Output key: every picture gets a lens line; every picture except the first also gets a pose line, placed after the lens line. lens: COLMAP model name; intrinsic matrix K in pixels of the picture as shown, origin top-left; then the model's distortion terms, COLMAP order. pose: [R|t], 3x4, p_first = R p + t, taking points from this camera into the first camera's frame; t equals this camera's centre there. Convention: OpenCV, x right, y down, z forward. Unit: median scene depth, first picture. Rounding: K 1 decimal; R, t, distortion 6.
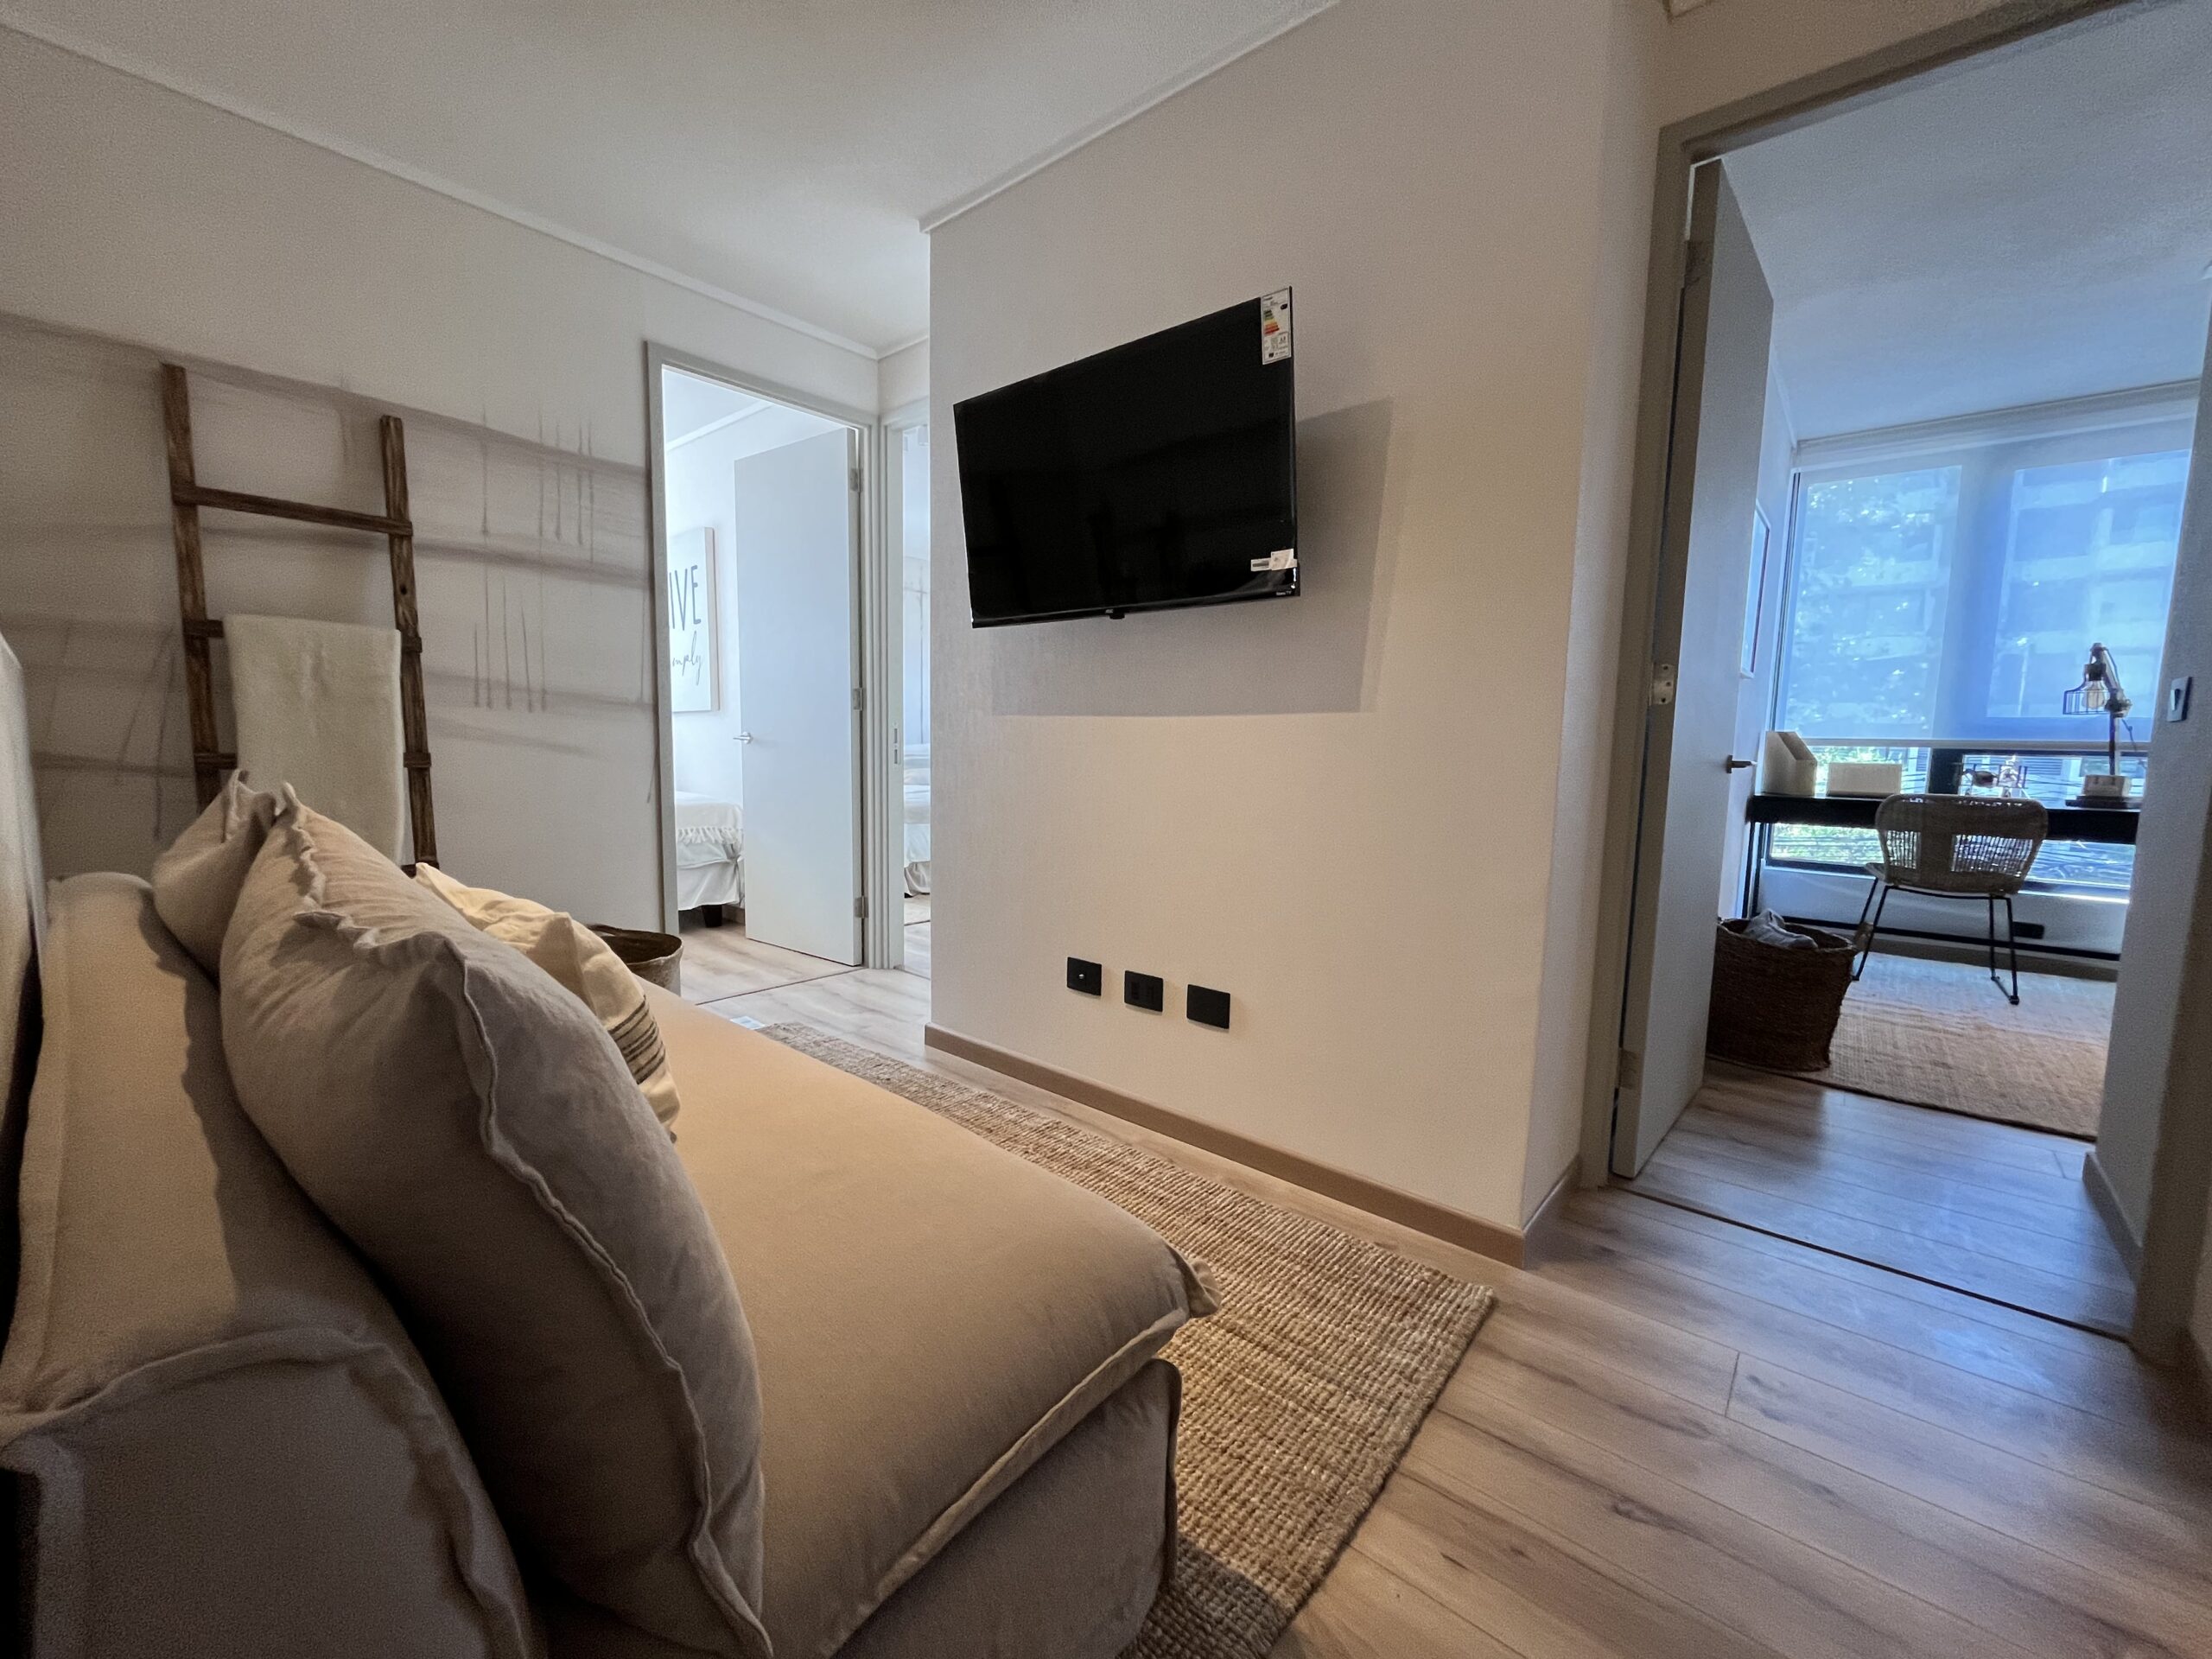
lens RADIAL K [[892.5, 0, 1100.4], [0, 892.5, 826.7], [0, 0, 1]] dist [-0.000448, -0.000467]
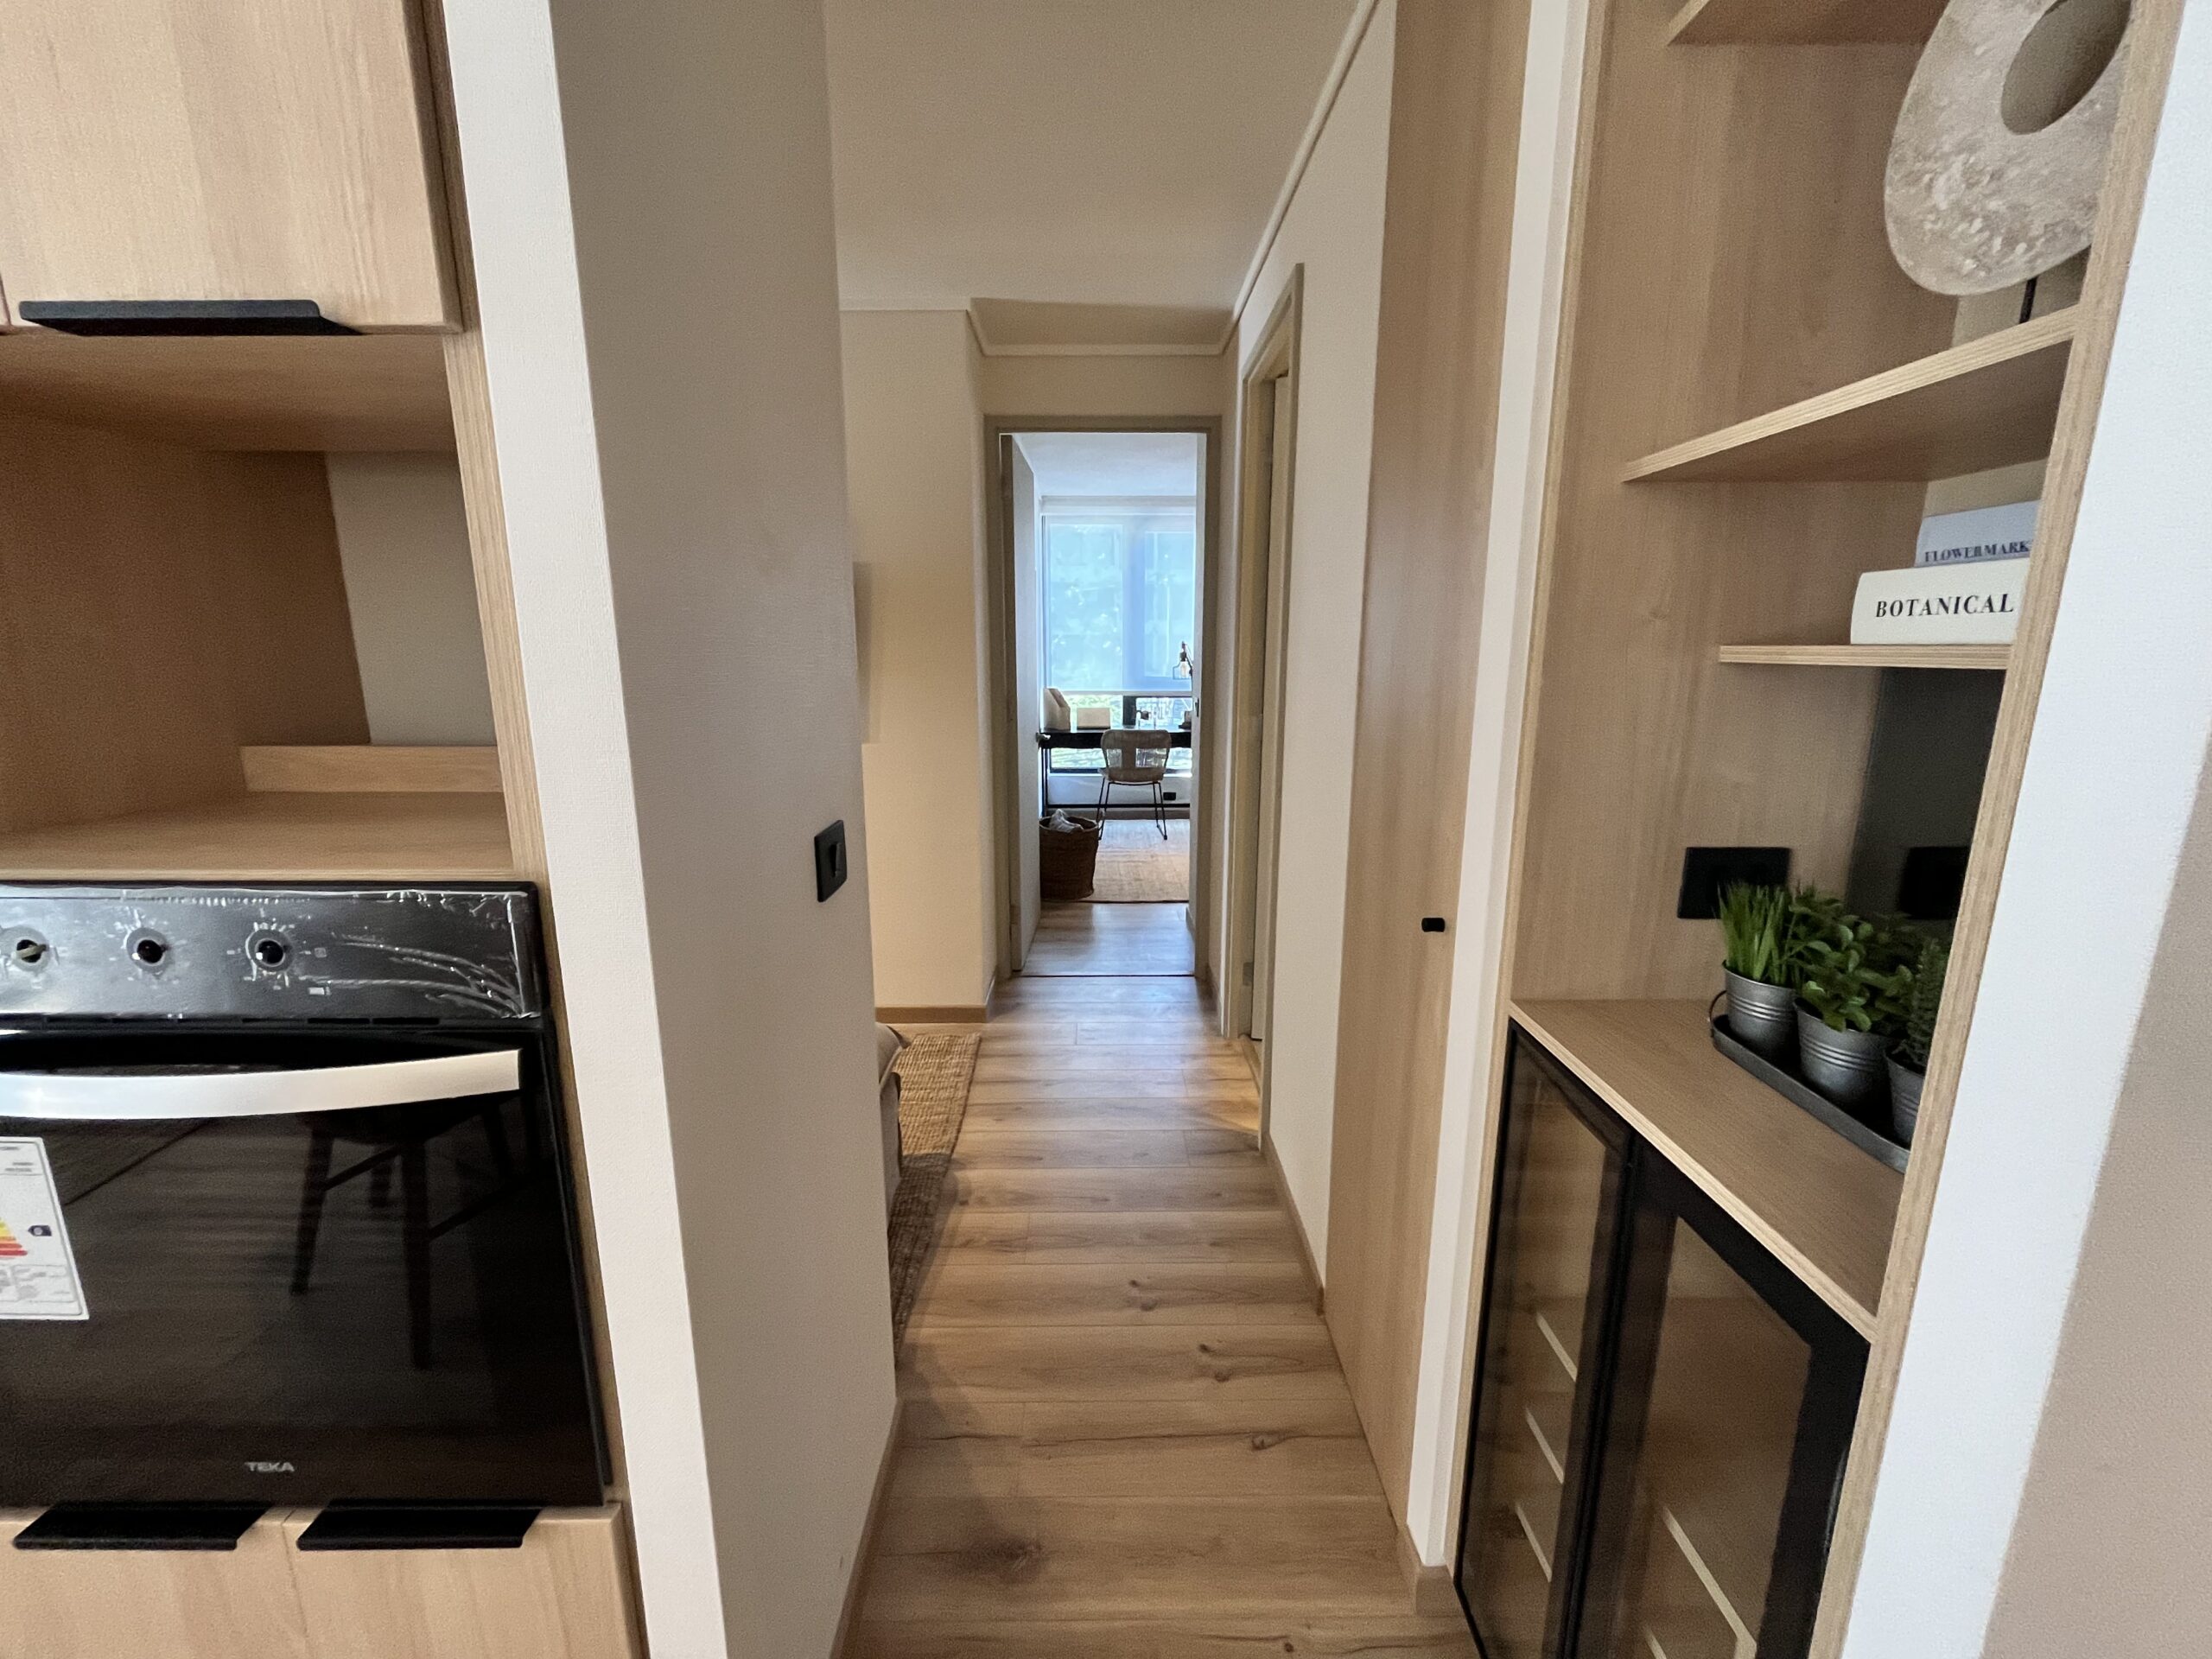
lens RADIAL K [[892.5, 0, 1100.4], [0, 892.5, 826.7], [0, 0, 1]] dist [-0.000448, -0.000467]
pose [[0.751759, -0.149788, 0.642201, -0.262610], [0.081553, 0.987503, 0.134861, -0.087635], [-0.654376, -0.049009, 0.754580, -0.309156]]
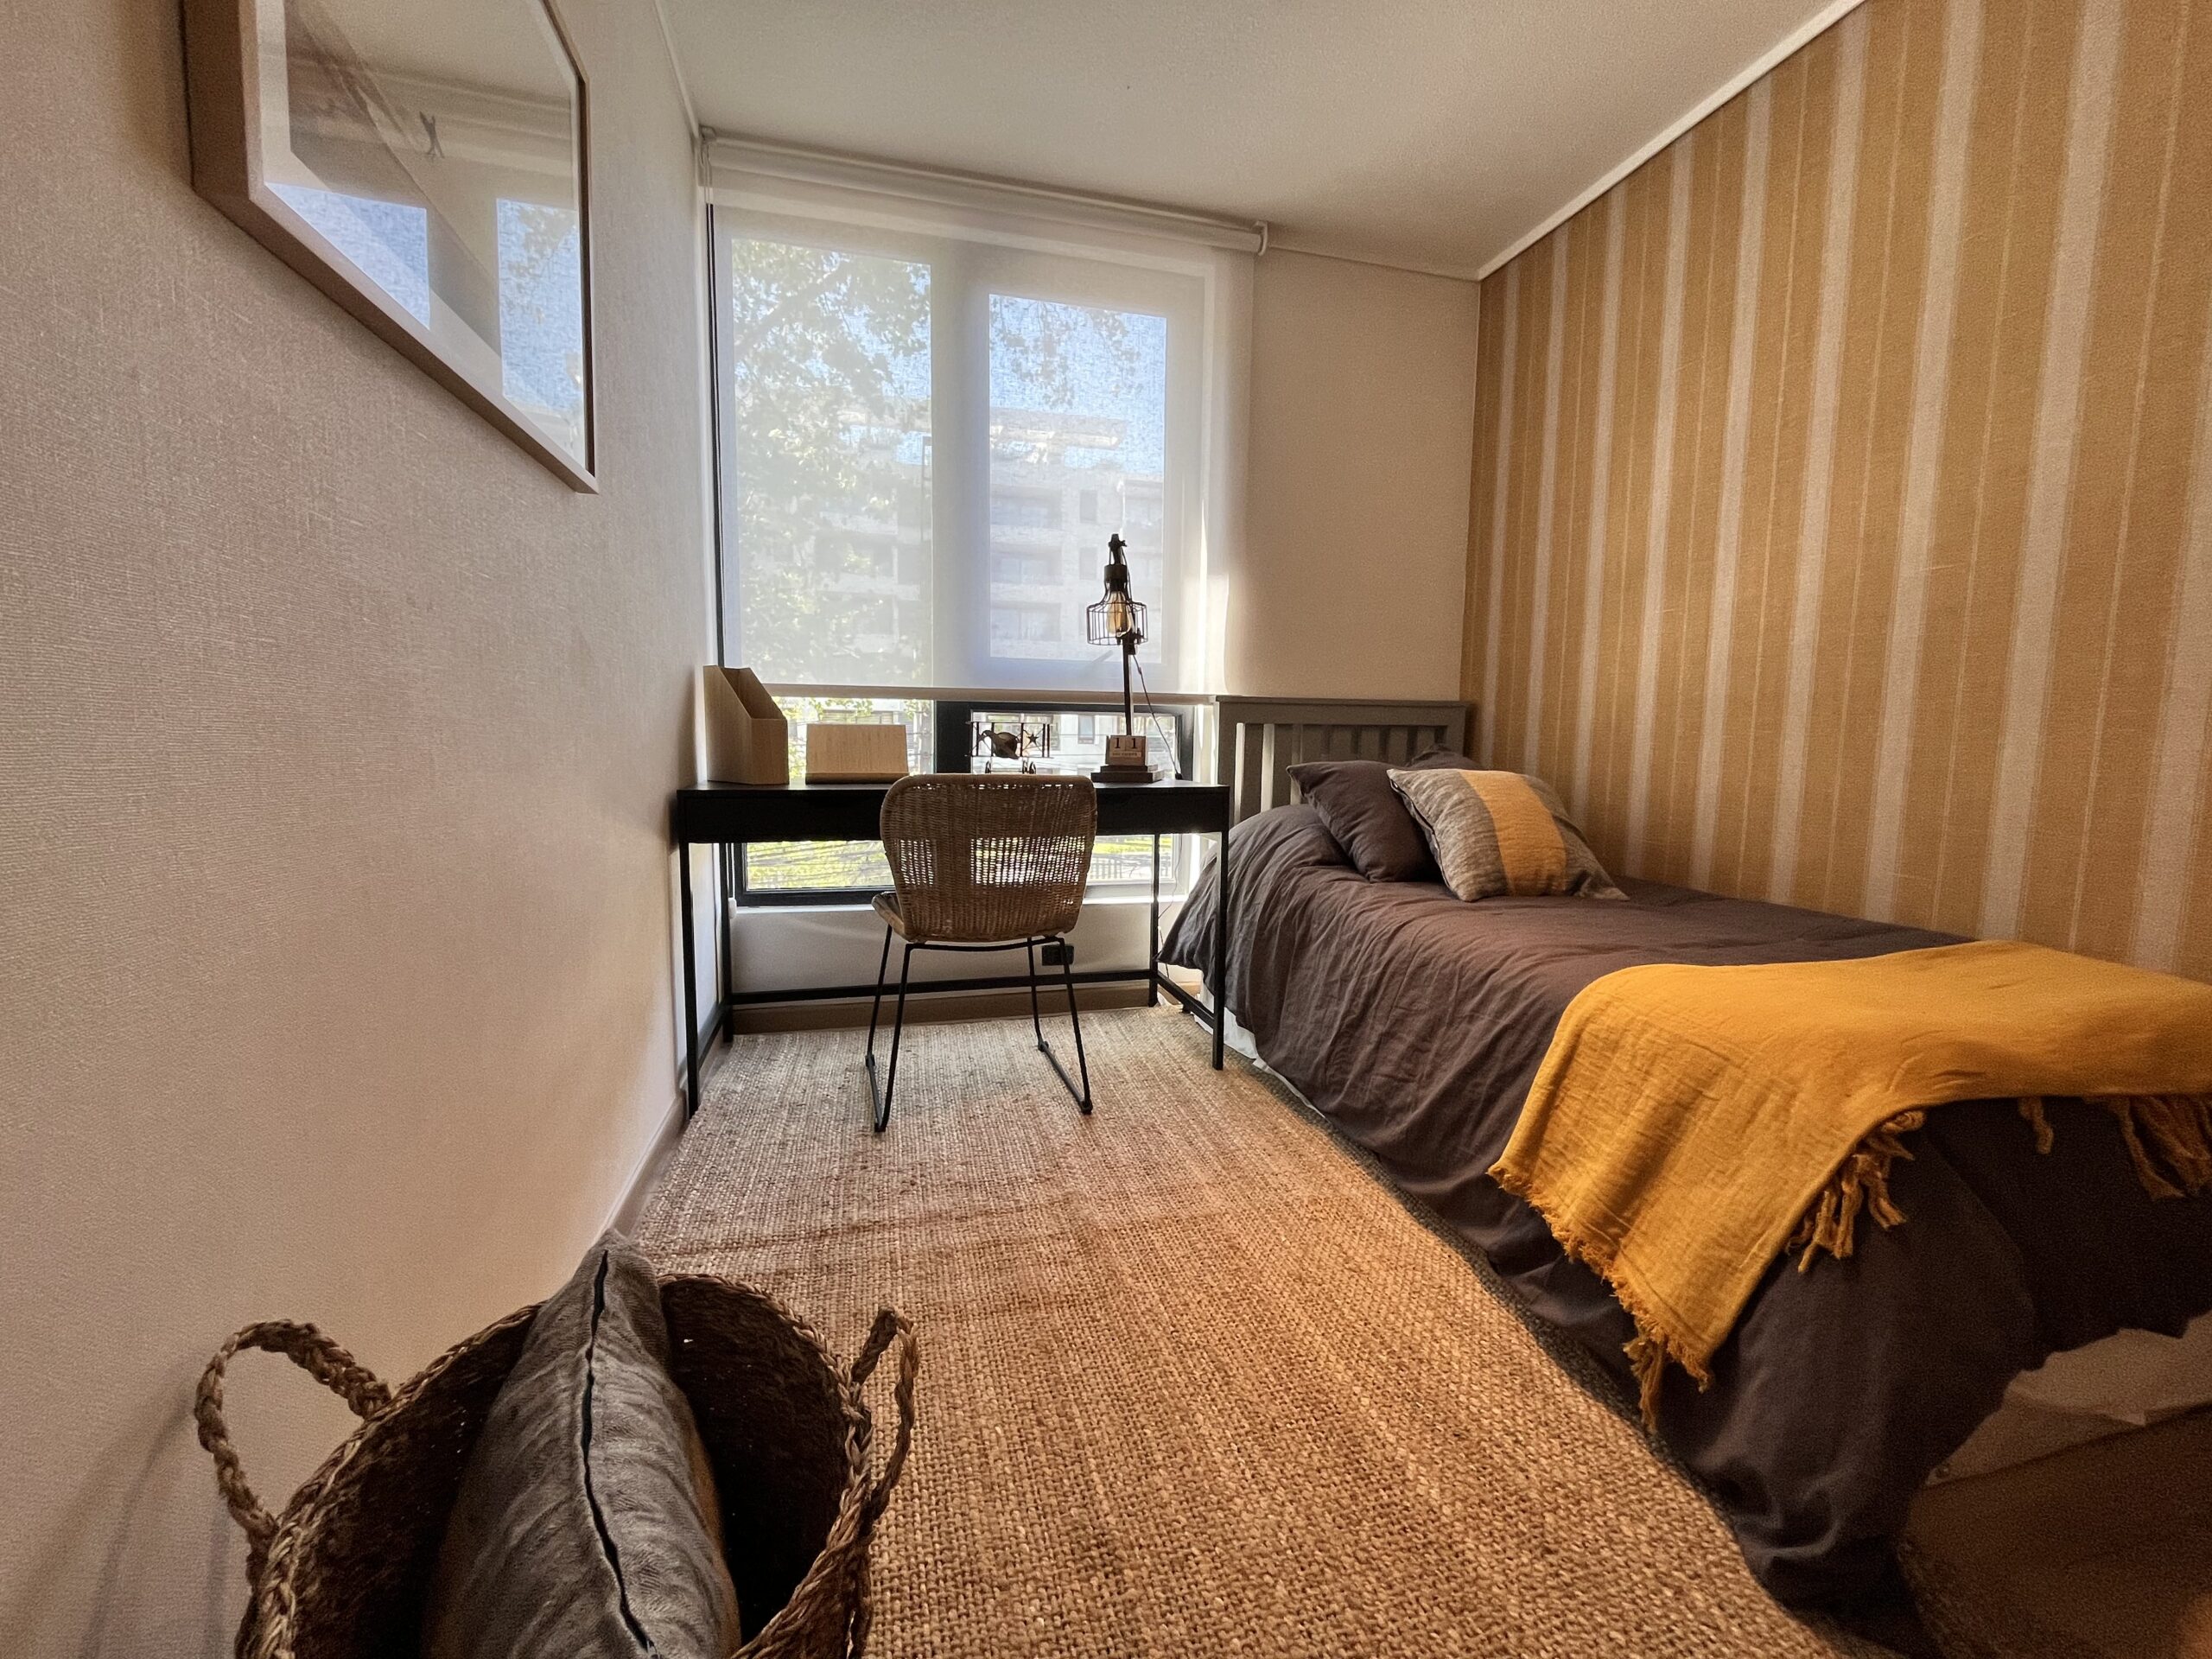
lens RADIAL K [[892.5, 0, 1100.4], [0, 892.5, 826.7], [0, 0, 1]] dist [-0.000448, -0.000467]
pose [[0.572041, -0.088589, 0.815427, 0.547590], [0.083691, 0.995266, 0.049416, -0.023790], [-0.815944, 0.039975, 0.576747, 0.628217]]
